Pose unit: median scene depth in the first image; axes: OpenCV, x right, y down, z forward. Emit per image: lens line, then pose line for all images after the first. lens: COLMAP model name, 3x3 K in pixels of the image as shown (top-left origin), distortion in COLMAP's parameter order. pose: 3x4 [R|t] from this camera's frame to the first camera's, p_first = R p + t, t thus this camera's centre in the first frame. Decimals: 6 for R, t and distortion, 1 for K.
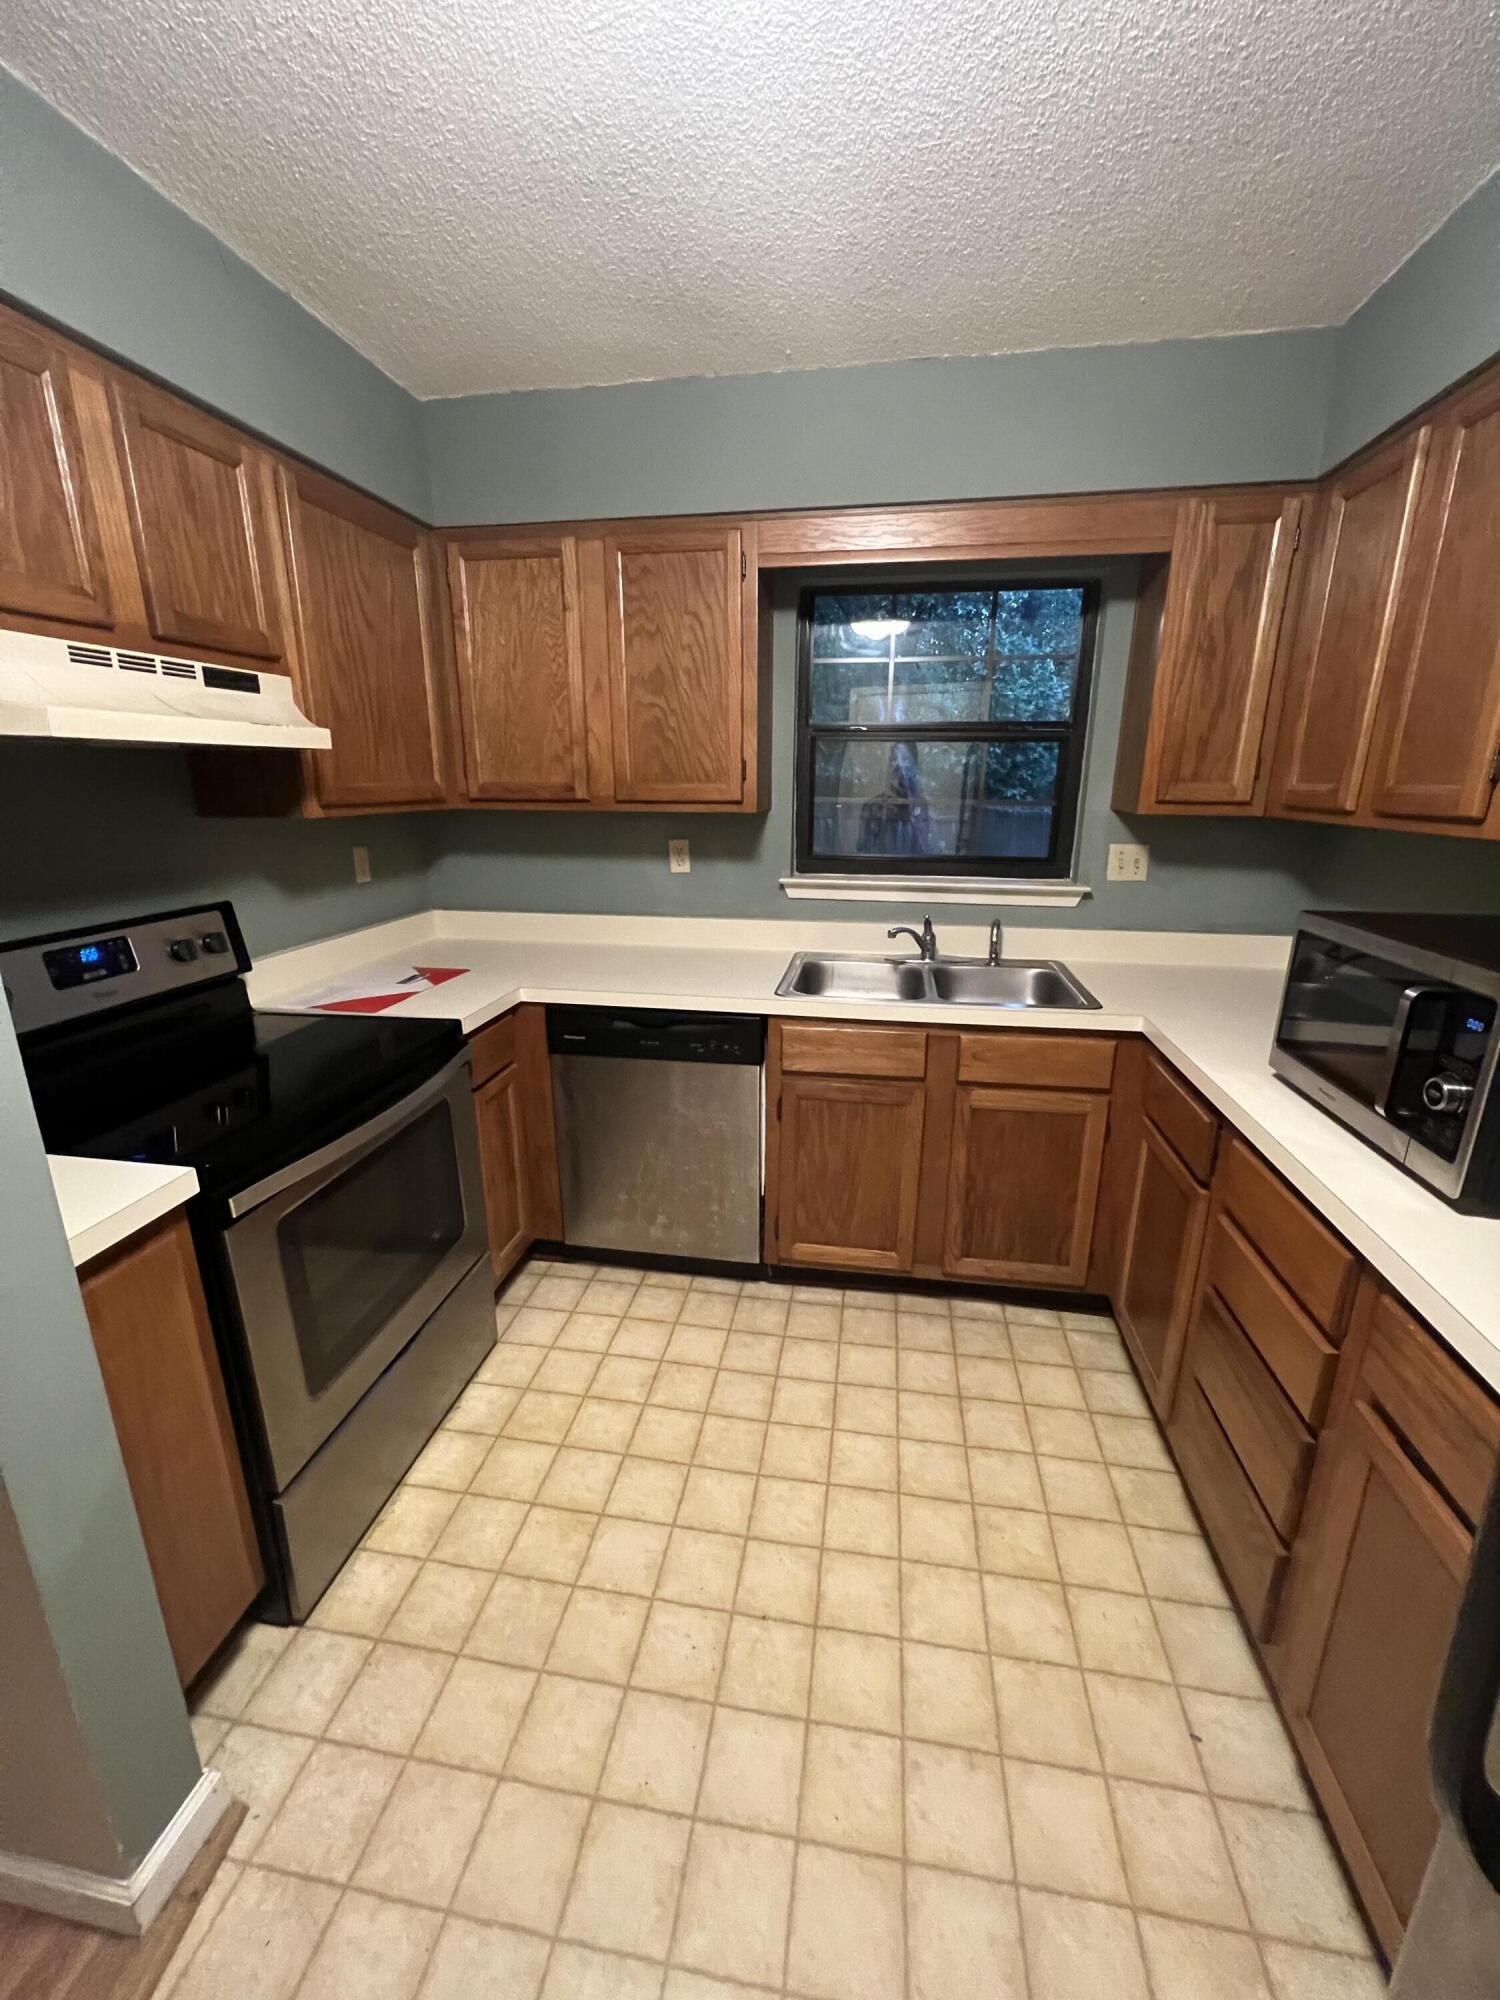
lens RADIAL K [[799.3, 0, 751.8], [0, 799.3, 997.7], [0, 0, 1]] dist [-0.001687, 0.000156]
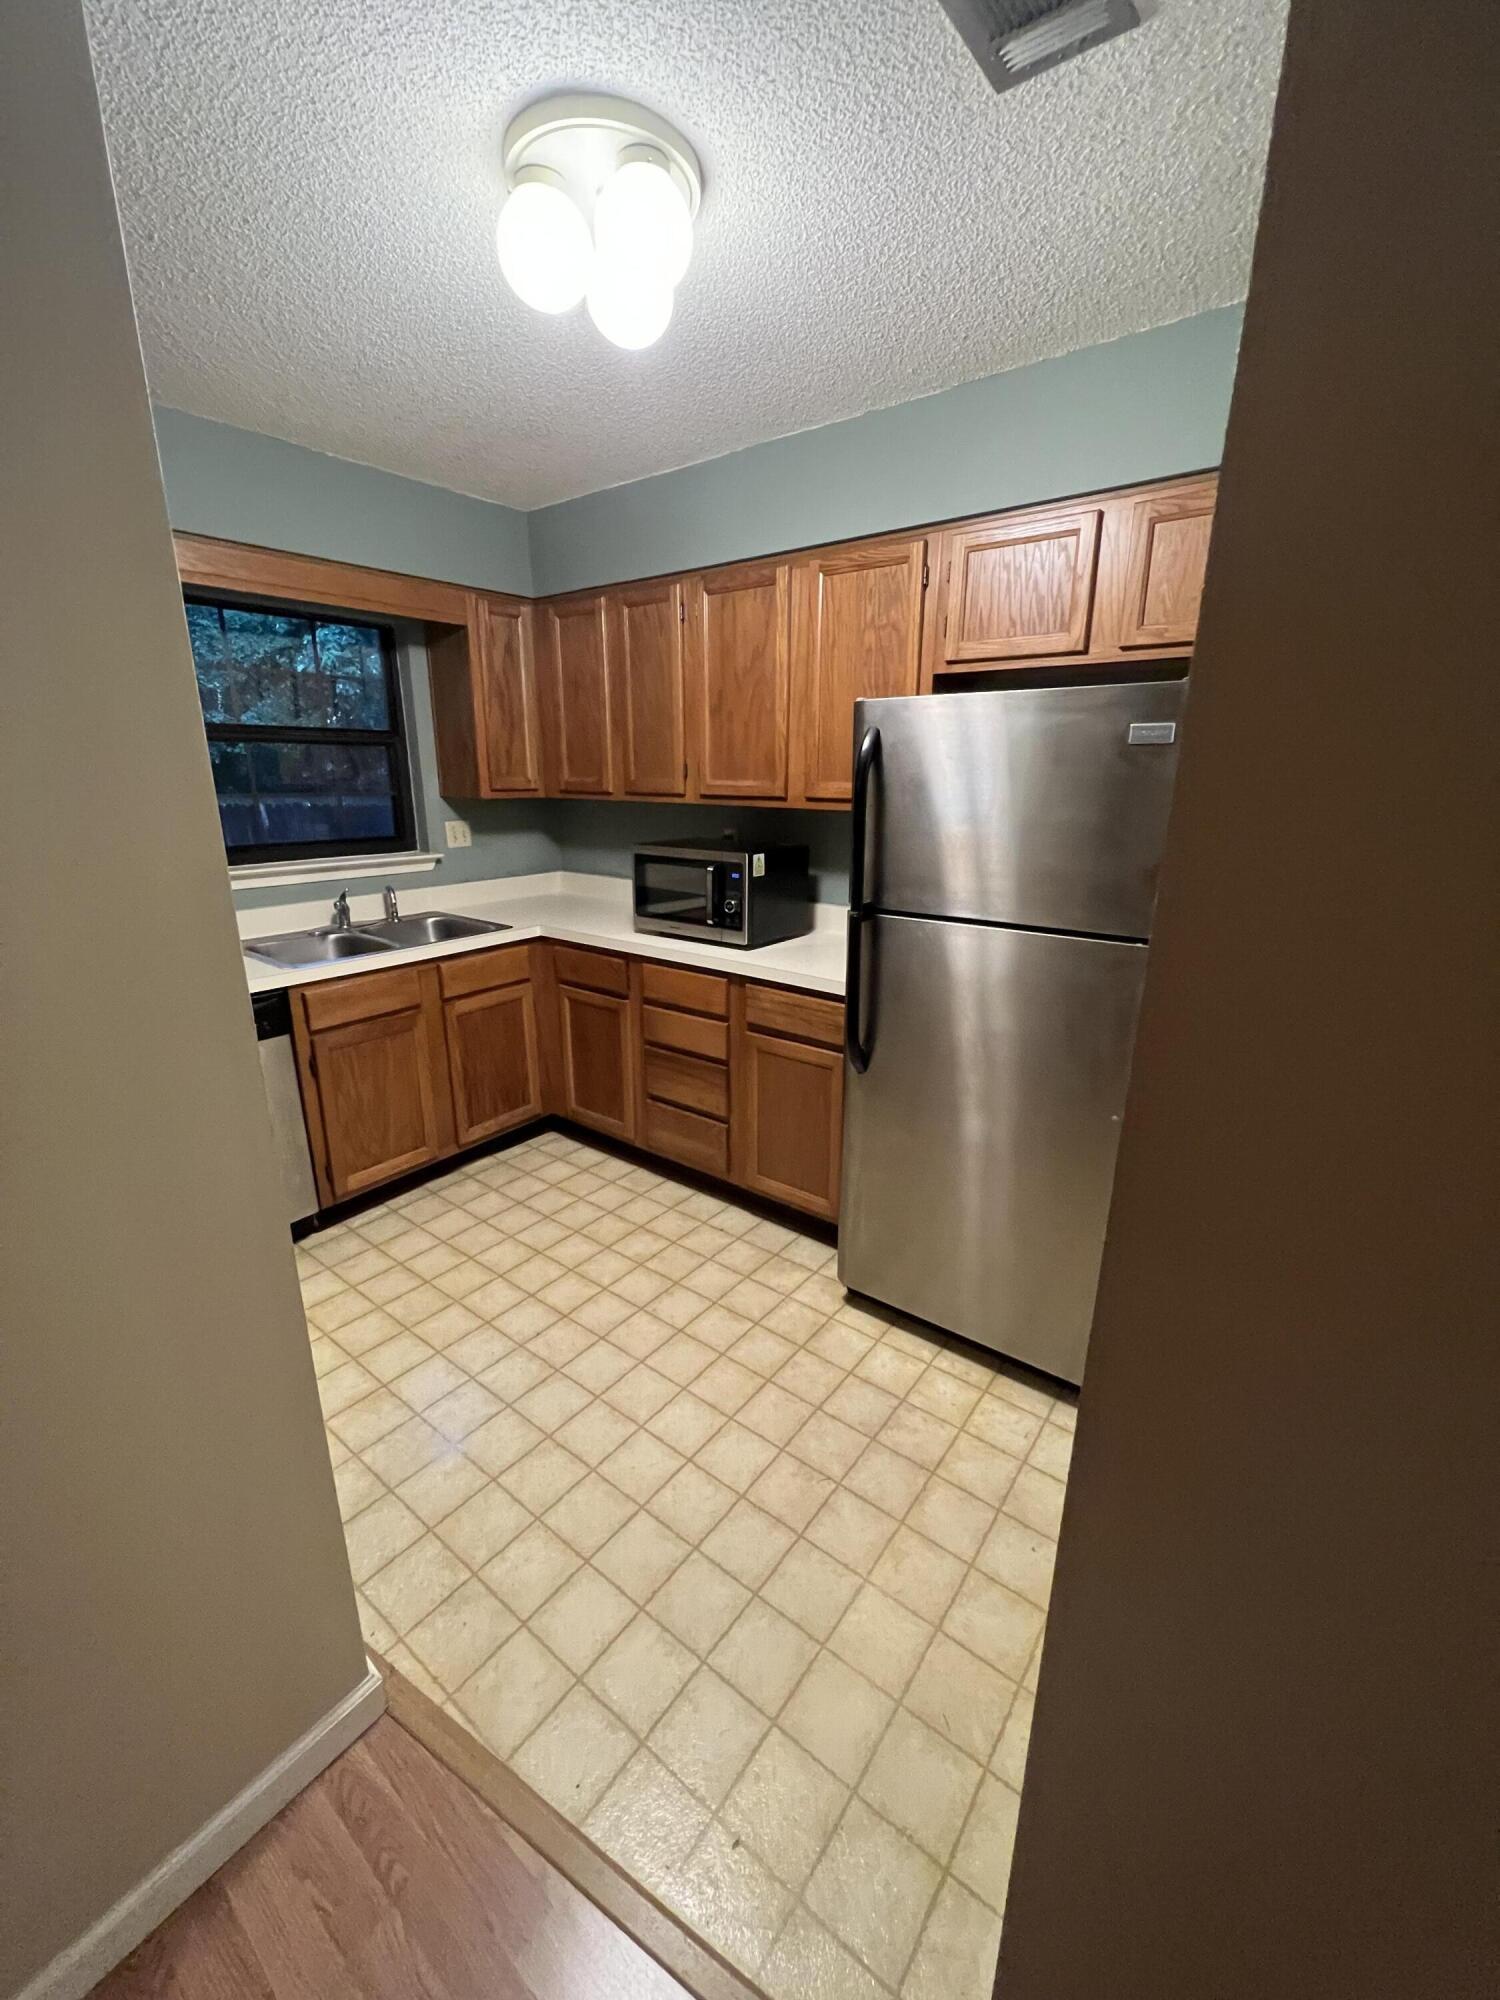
lens RADIAL K [[799.3, 0, 748.1], [0, 799.3, 998.2], [0, 0, 1]] dist [-0.001687, 0.000156]
pose [[0.474288, -0.247189, 0.844955, -0.665513], [0.232522, 0.960864, 0.150579, 0.018395], [-0.849108, 0.125053, 0.513203, -0.144444]]
